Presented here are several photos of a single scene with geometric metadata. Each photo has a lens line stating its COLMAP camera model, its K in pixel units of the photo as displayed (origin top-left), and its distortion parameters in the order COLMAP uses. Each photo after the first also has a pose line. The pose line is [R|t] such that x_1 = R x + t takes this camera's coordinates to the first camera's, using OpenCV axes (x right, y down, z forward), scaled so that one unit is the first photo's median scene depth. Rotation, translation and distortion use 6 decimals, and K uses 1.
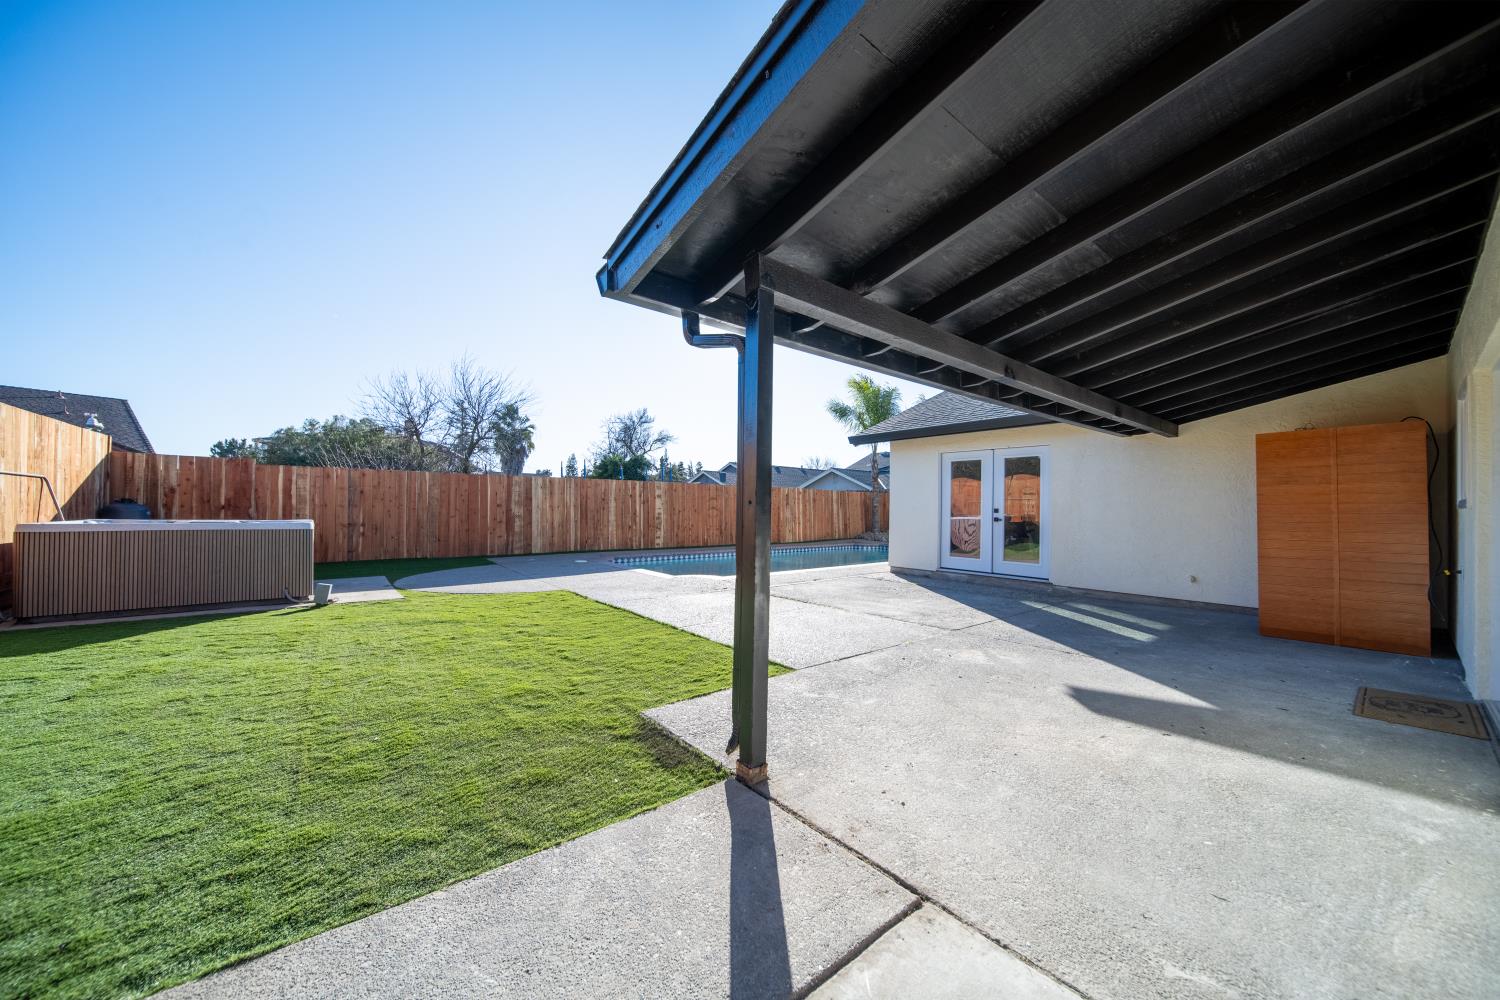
lens RADIAL K [[523.3, 0, 748.2], [0, 523.3, 503.6], [0, 0, 1]] dist [-0.005261, -0.000449]
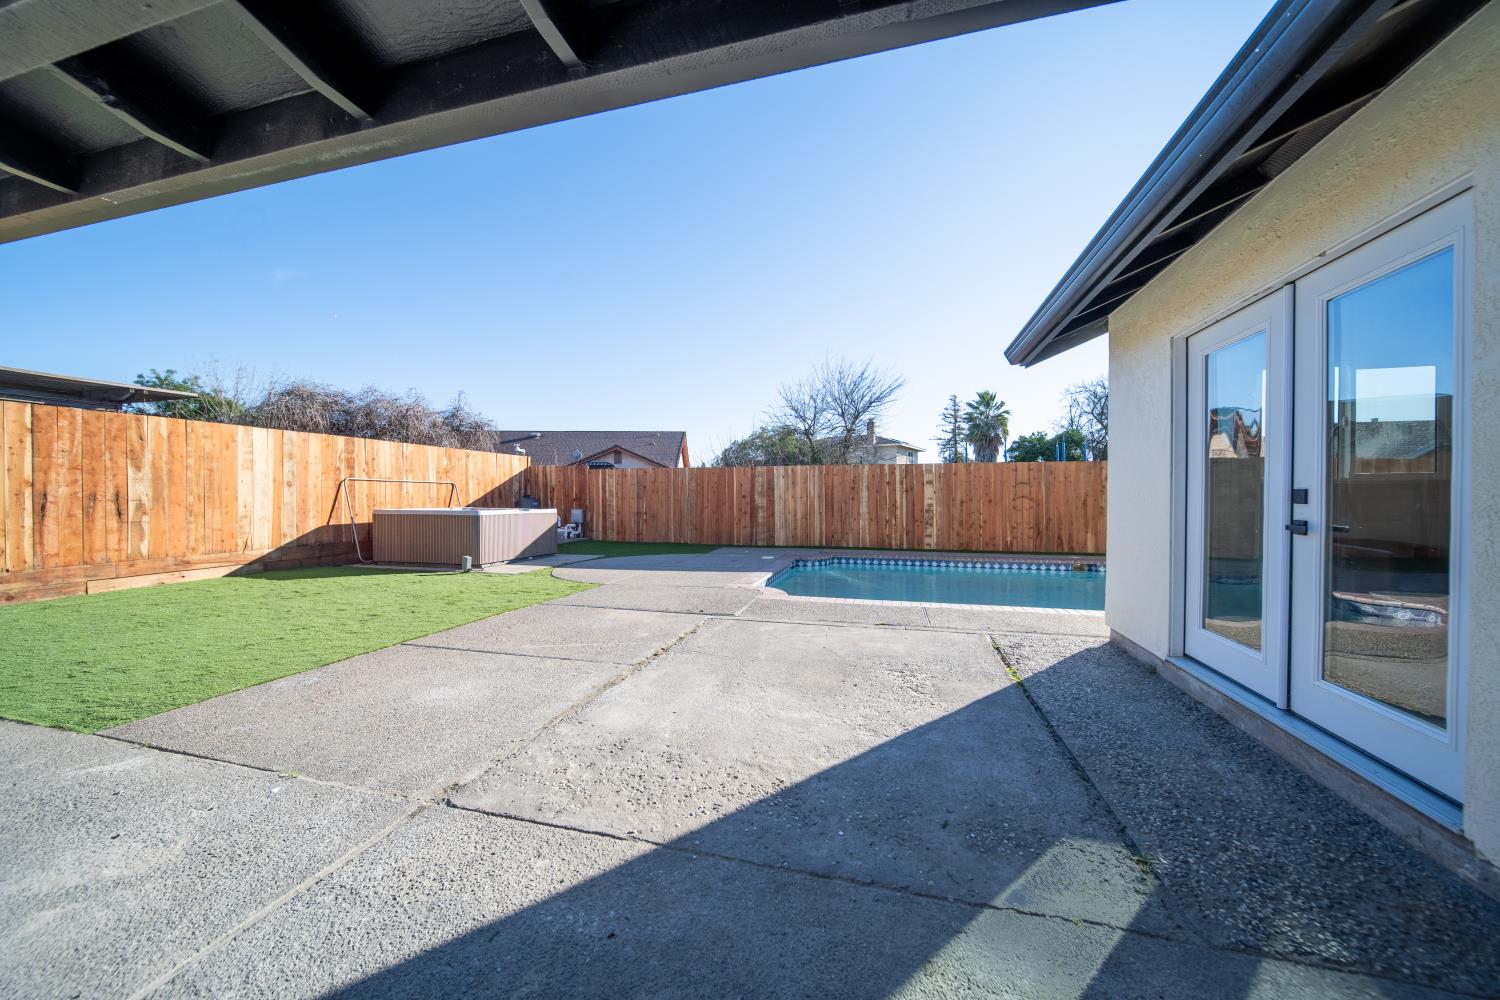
lens RADIAL K [[523.3, 0, 751.1], [0, 523.3, 498.0], [0, 0, 1]] dist [-0.005261, -0.000449]
pose [[0.592749, -0.008974, -0.805337, 0.346682], [0.013914, 0.999903, -0.000901, 0.007097], [0.805267, -0.010671, 0.592816, 0.387605]]
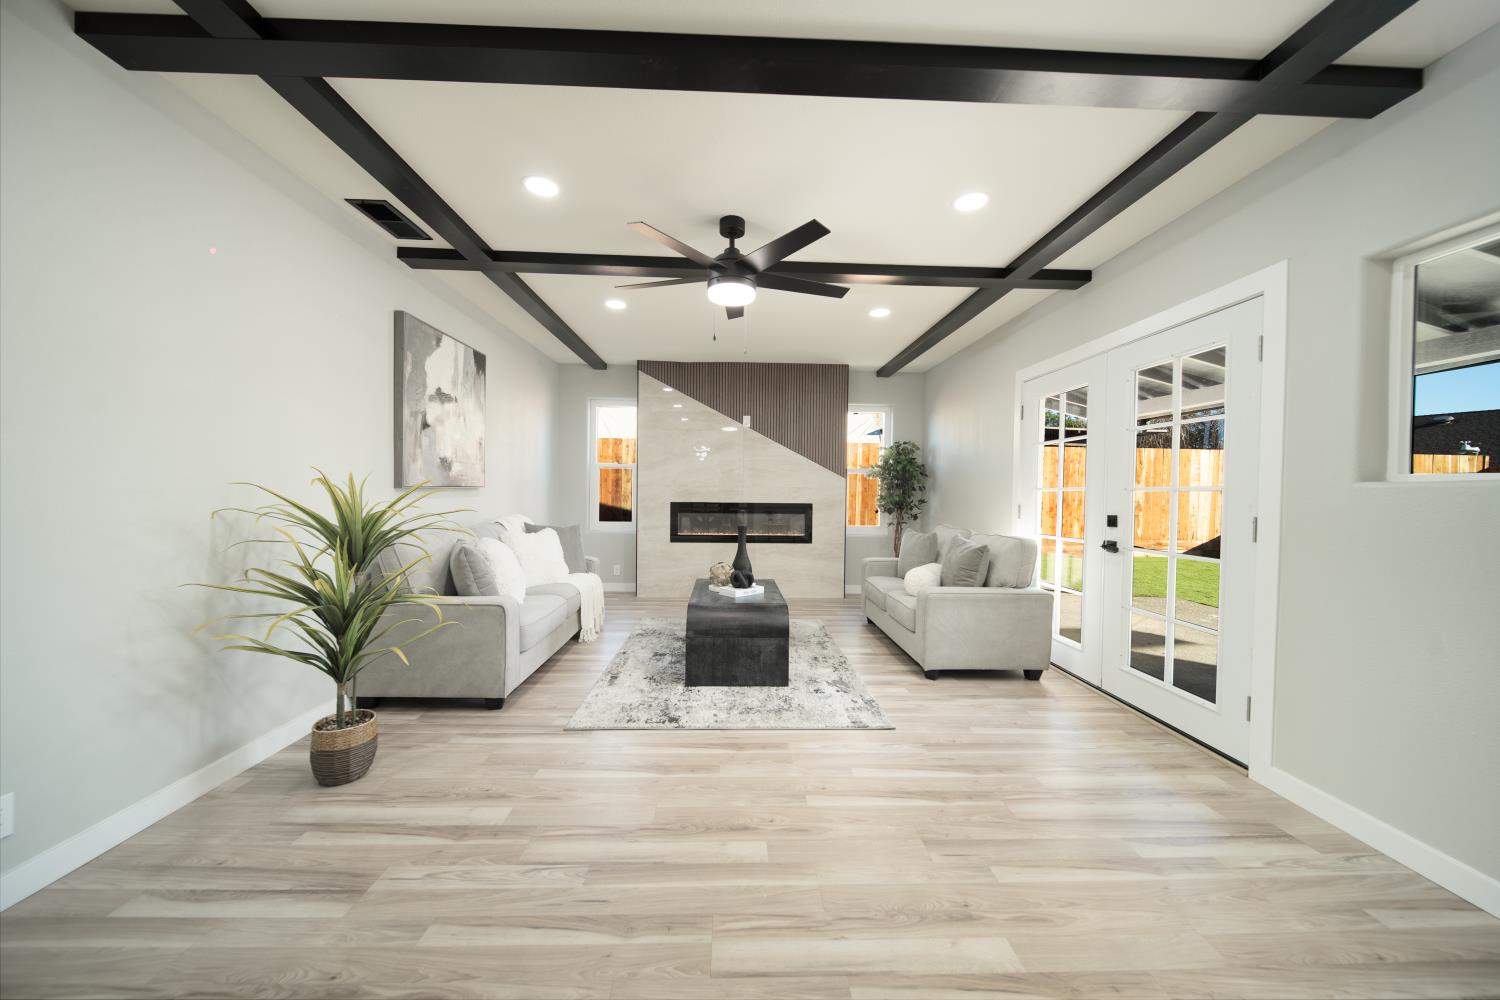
lens RADIAL K [[523.3, 0, 750.6], [0, 523.3, 496.8], [0, 0, 1]] dist [-0.005261, -0.000449]
pose [[-0.601297, -0.011394, -0.798945, 0.601901], [-0.020592, 0.999787, 0.001240, 0.003908], [0.798760, 0.017197, -0.601403, 0.205668]]
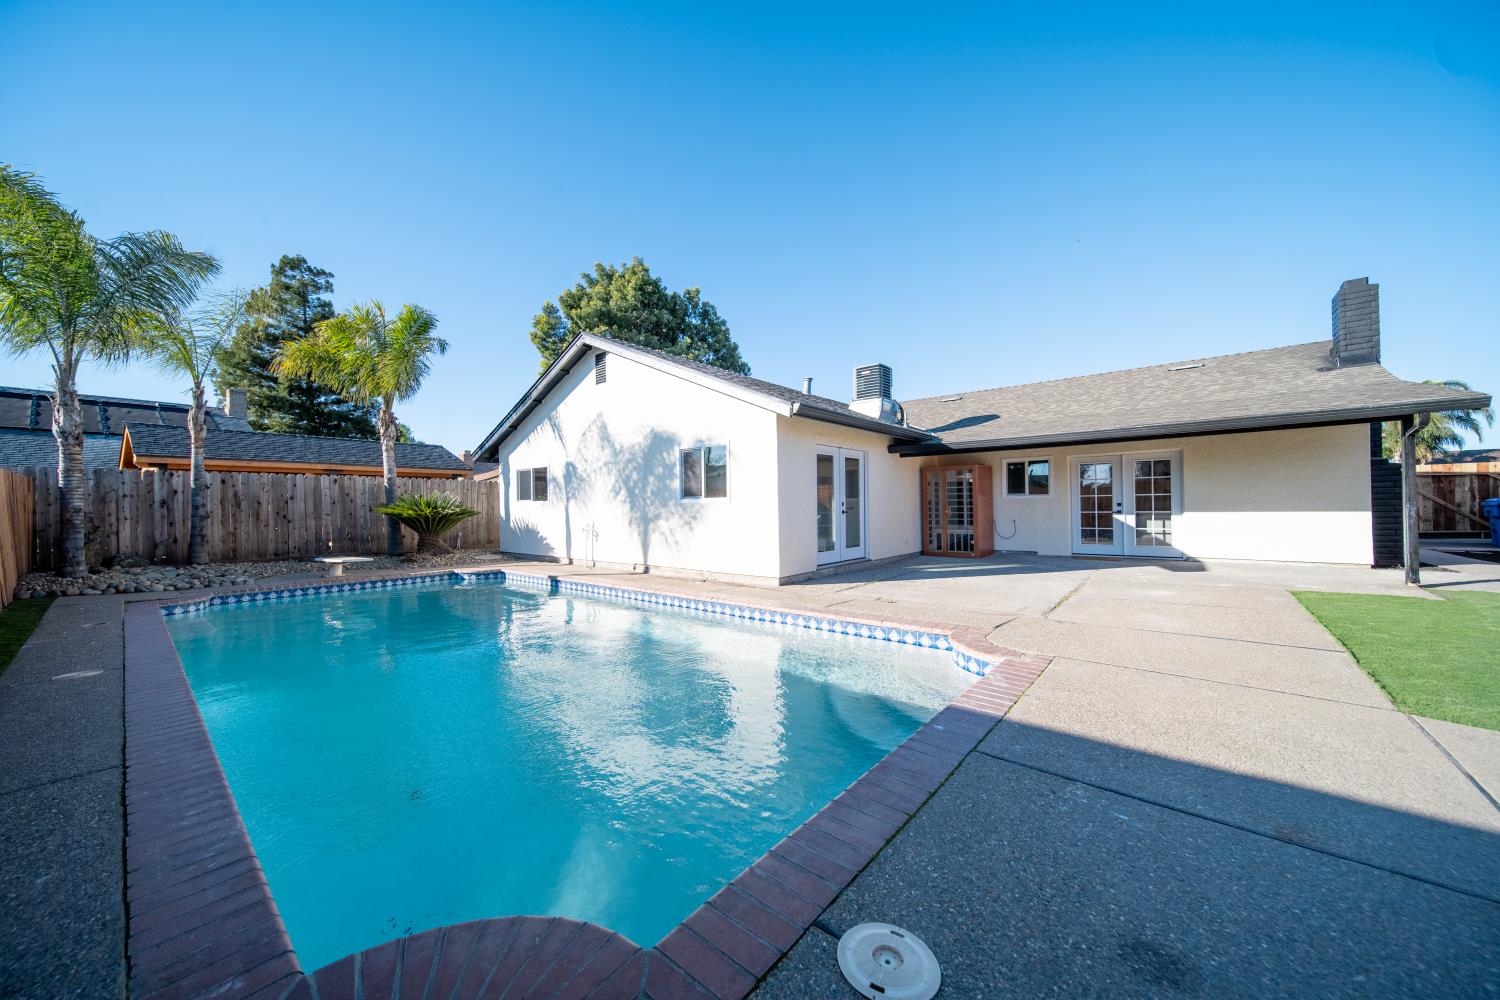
lens RADIAL K [[523.3, 0, 746.3], [0, 523.3, 500.5], [0, 0, 1]] dist [-0.005261, -0.000449]
pose [[-0.183829, 0.000778, 0.982958, -0.377305], [0.006259, 0.999980, 0.000379, 0.002989], [-0.982938, 0.006223, -0.183831, 0.924024]]
